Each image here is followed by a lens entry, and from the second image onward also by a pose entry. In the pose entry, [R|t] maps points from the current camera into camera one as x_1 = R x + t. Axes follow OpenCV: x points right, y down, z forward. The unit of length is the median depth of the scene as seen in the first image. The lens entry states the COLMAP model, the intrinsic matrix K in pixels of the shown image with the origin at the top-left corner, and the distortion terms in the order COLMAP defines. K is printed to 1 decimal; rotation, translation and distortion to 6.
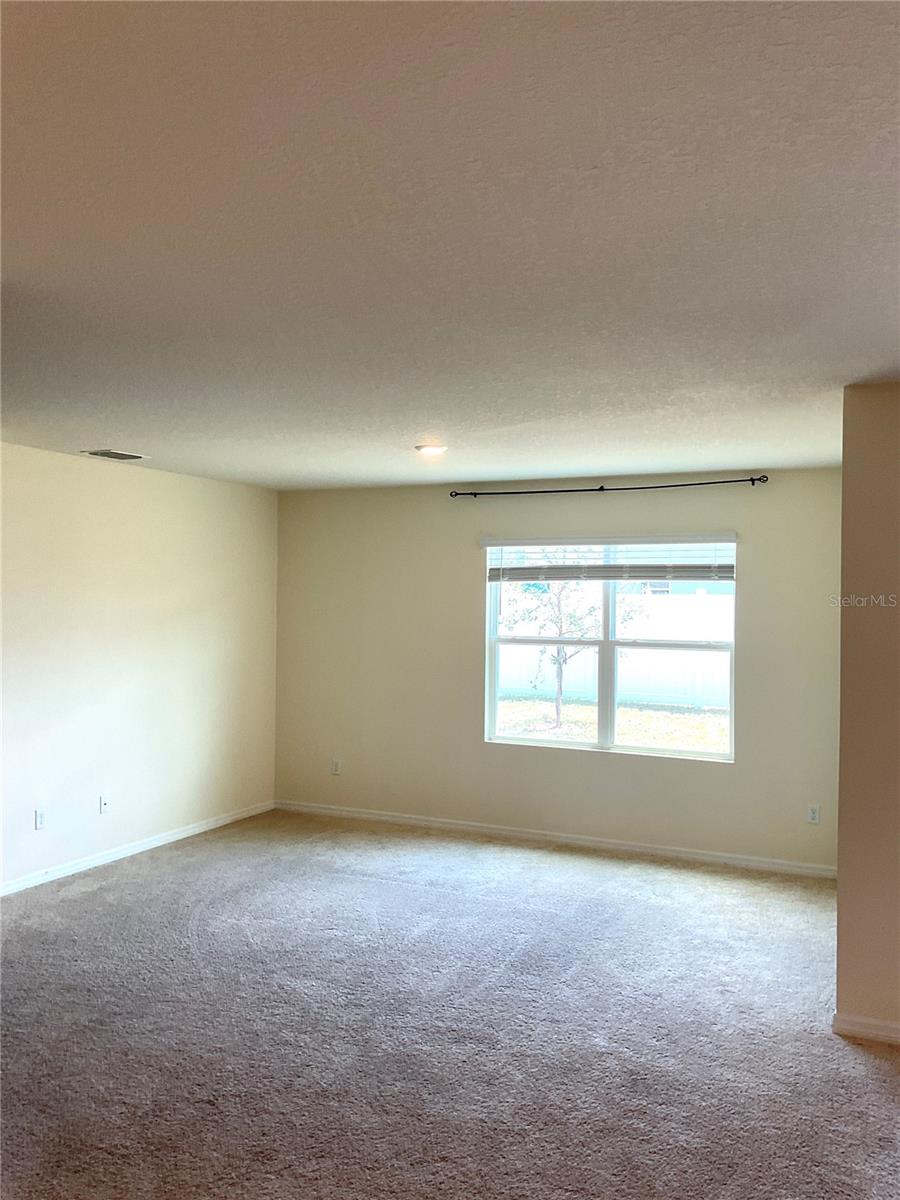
lens RADIAL K [[991.4, 0, 448.2], [0, 991.4, 599.1], [0, 0, 1]] dist [0.148604, -0.307745]
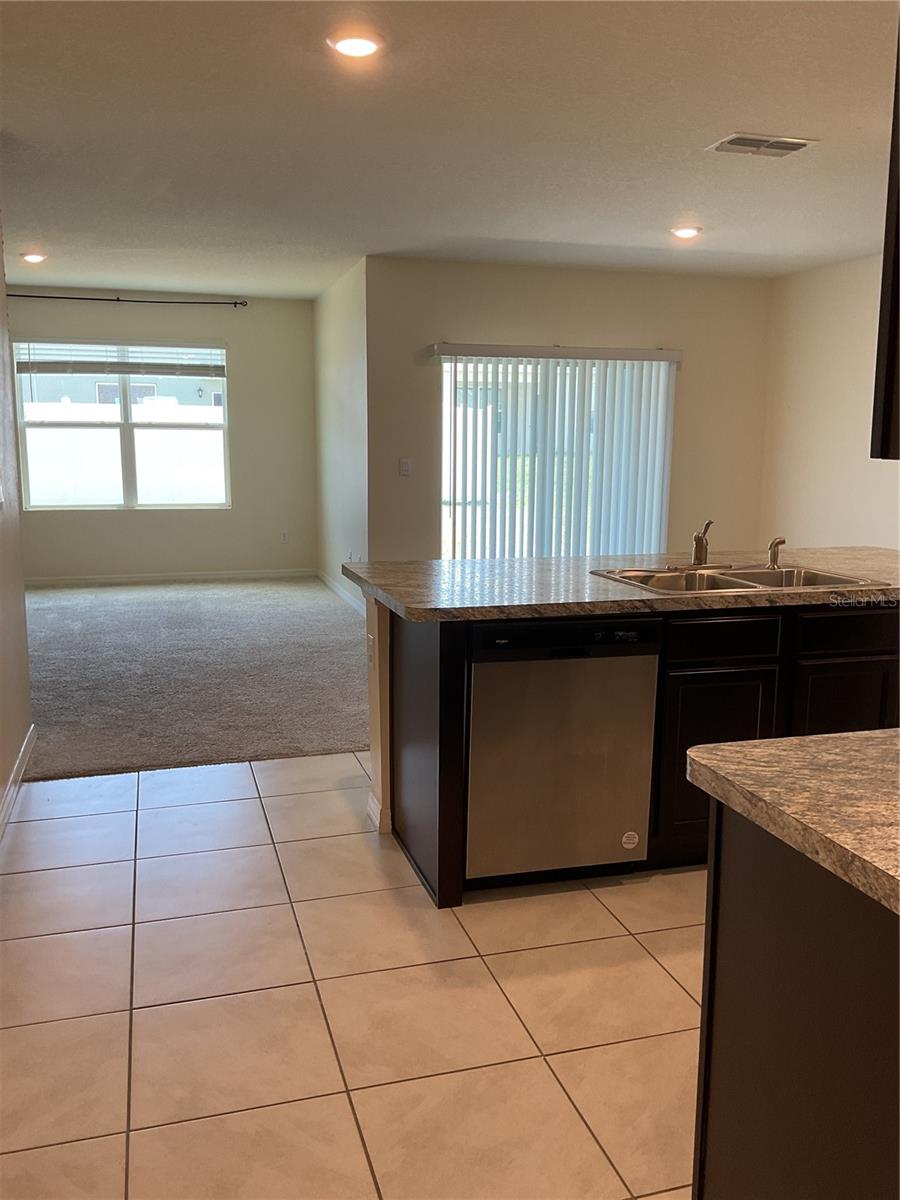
lens RADIAL K [[991.4, 0, 448.2], [0, 991.4, 599.1], [0, 0, 1]] dist [0.148604, -0.307745]
pose [[0.745368, -0.117283, 0.656255, -0.417079], [0.004424, 0.985252, 0.171055, 0.046161], [-0.666638, -0.124595, 0.734894, -0.263573]]
